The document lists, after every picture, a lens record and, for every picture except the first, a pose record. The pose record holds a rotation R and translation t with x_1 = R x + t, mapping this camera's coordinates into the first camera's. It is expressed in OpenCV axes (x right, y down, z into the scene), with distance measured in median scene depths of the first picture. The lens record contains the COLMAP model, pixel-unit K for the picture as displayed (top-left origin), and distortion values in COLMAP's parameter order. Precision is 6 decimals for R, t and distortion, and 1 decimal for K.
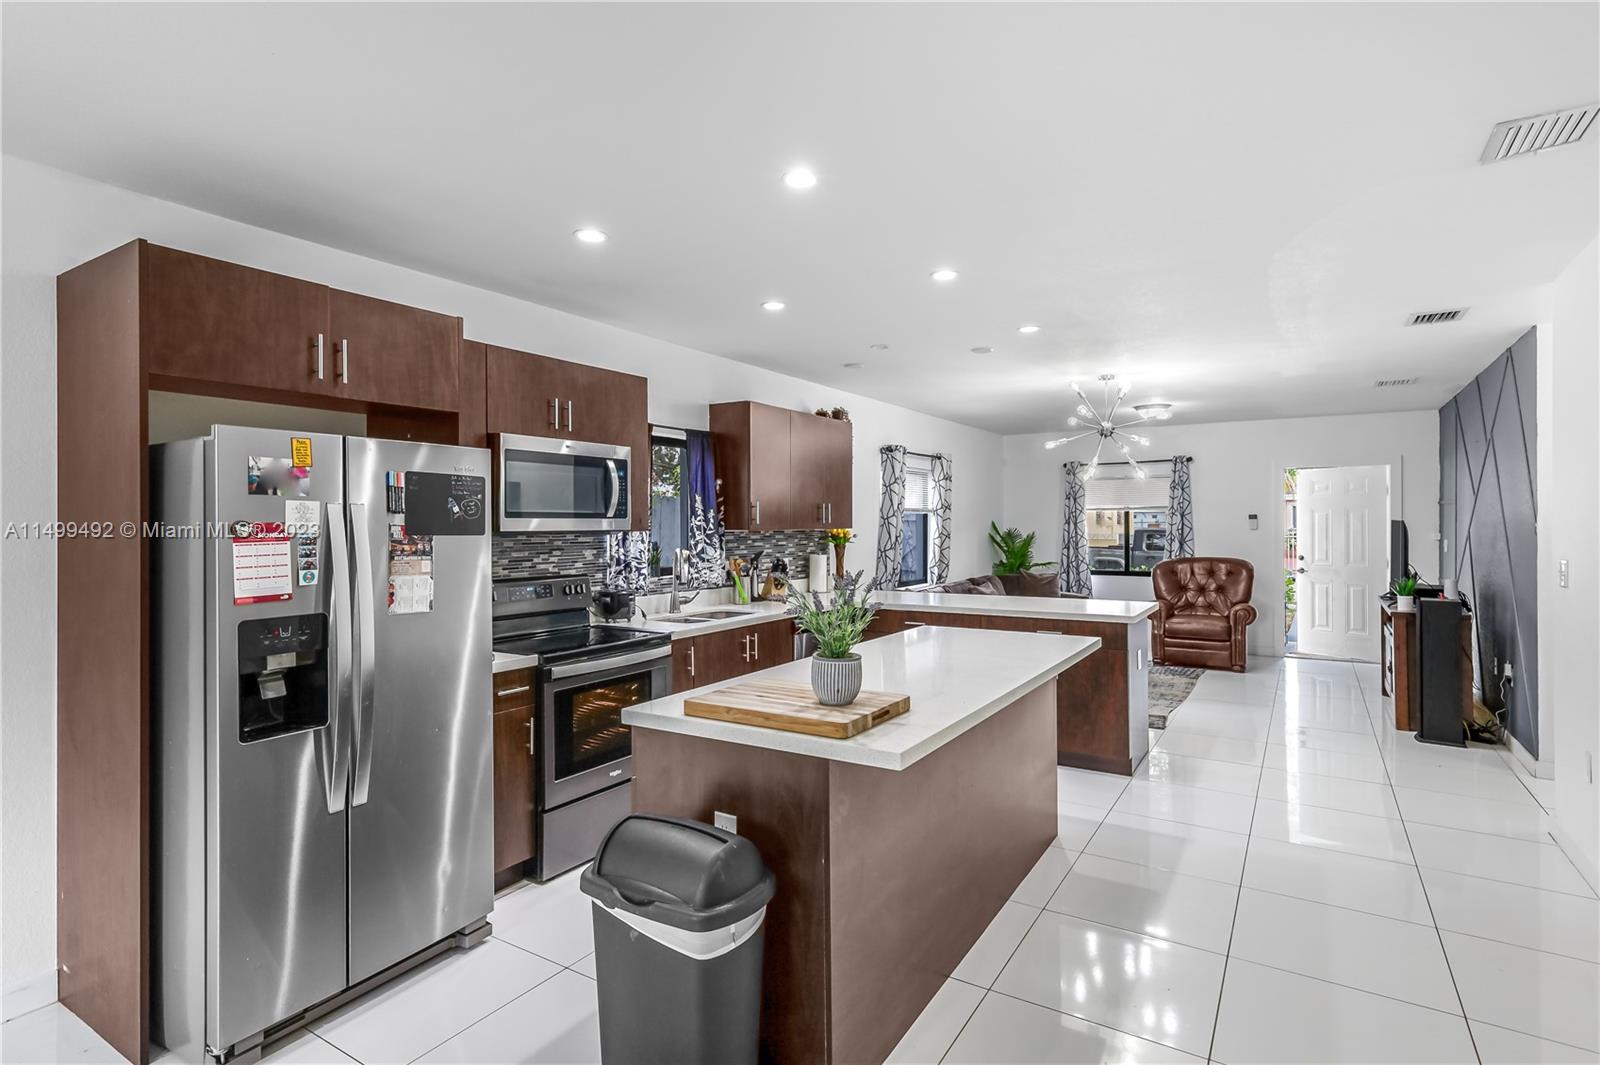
lens RADIAL K [[786.2, 0, 800.4], [0, 786.2, 525.5], [0, 0, 1]] dist [-0.001998, 0.001617]
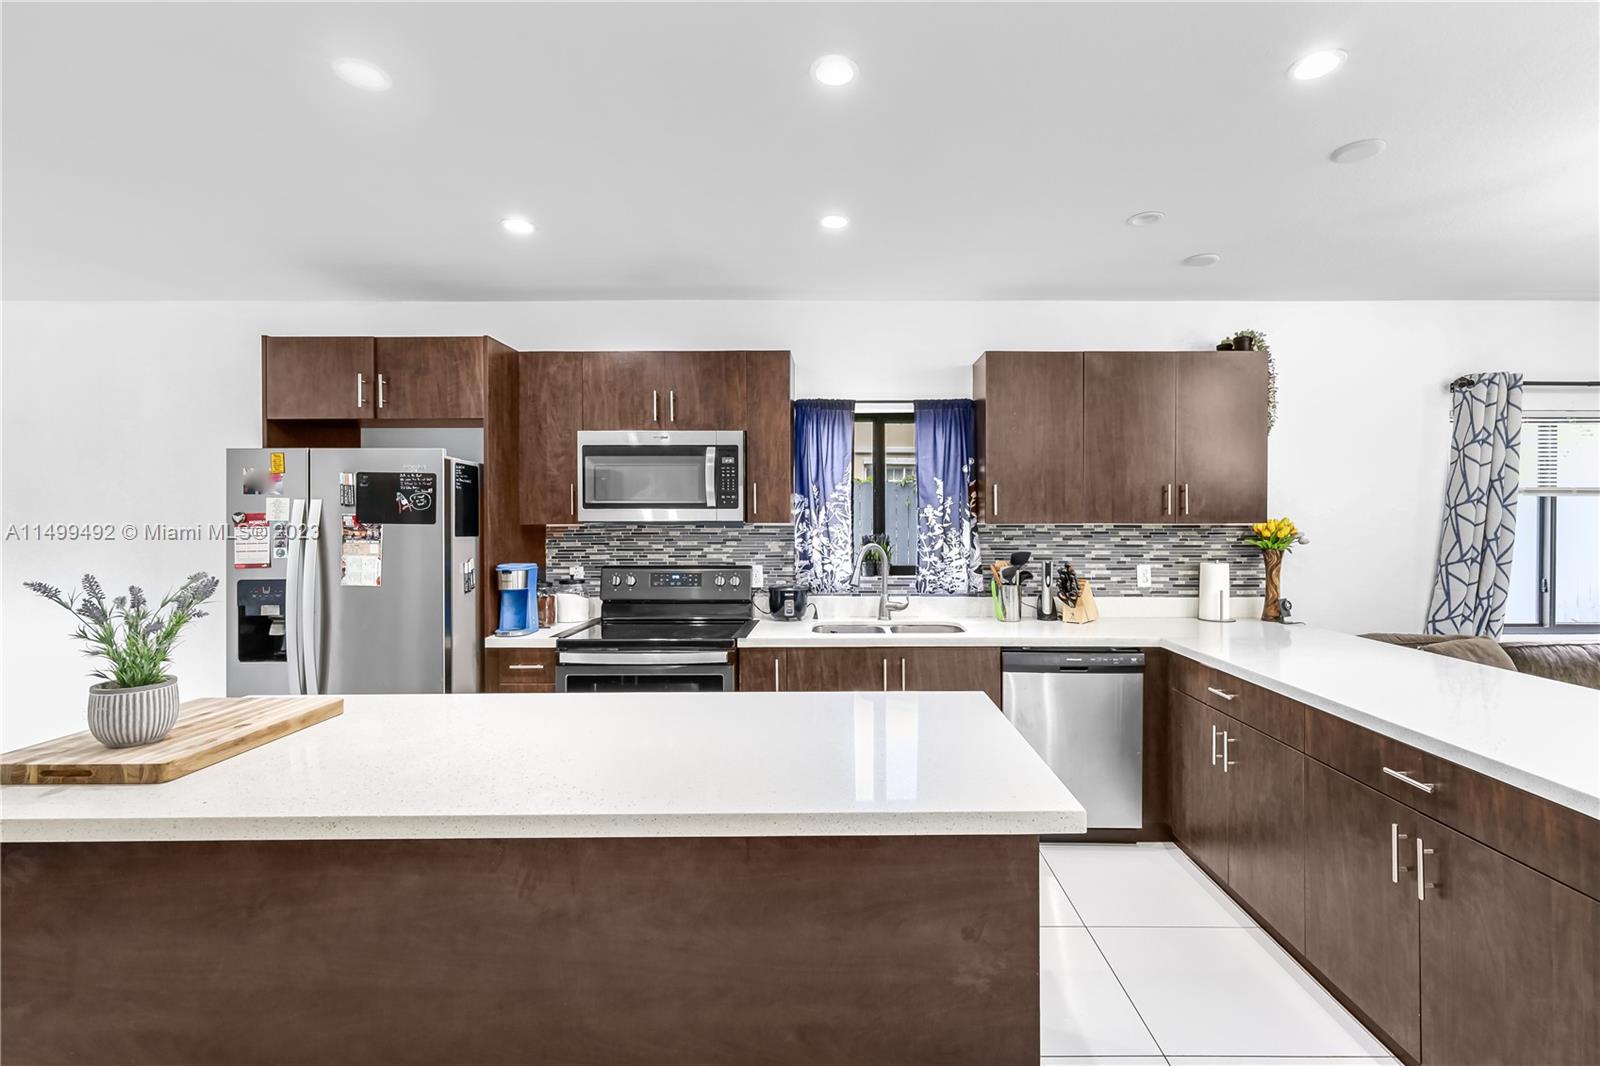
lens RADIAL K [[712.3, 0, 796.3], [0, 712.3, 522.4], [0, 0, 1]] dist [-0.001612, 0.000214]
pose [[0.544973, 0.013123, -0.838351, 0.331923], [-0.004099, 0.999907, 0.012987, -0.002716], [0.838444, -0.003641, 0.544976, 0.385925]]
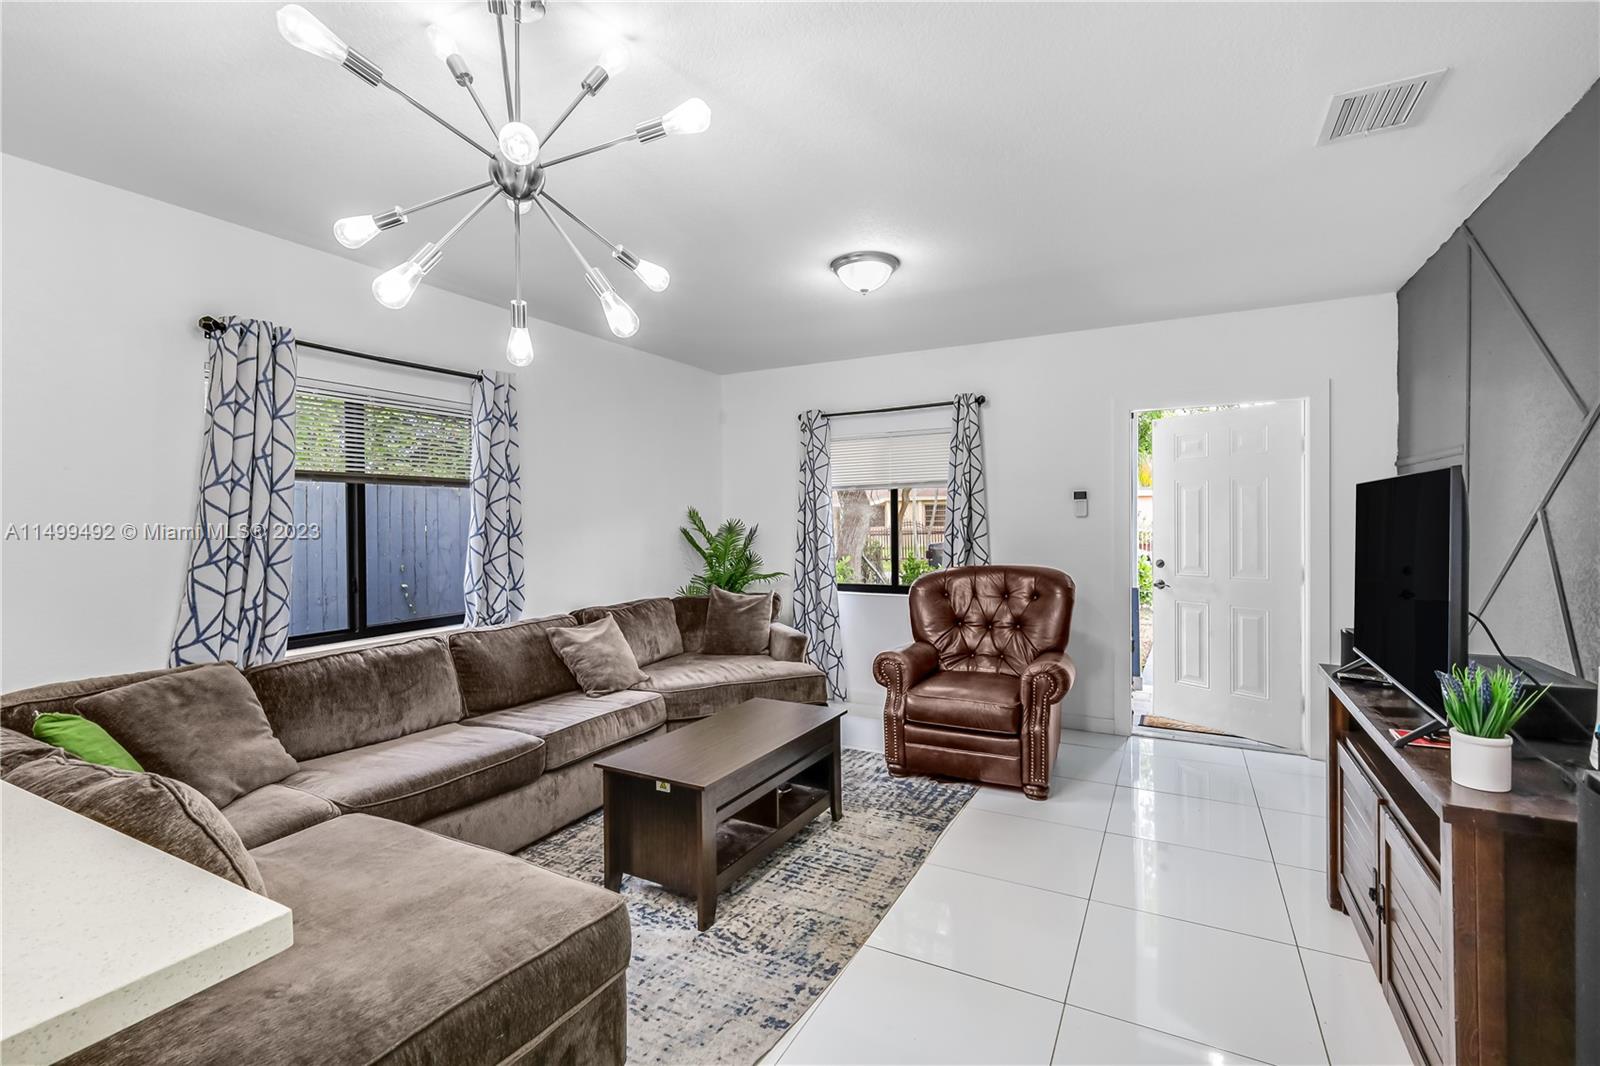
lens RADIAL K [[712.3, 0, 800.1], [0, 712.3, 527.3], [0, 0, 1]] dist [-0.001612, 0.000214]
pose [[0.996363, -0.005621, 0.085022, 0.465123], [0.005102, 0.999967, 0.006312, 0.011938], [-0.085055, -0.005855, 0.996359, 0.704403]]
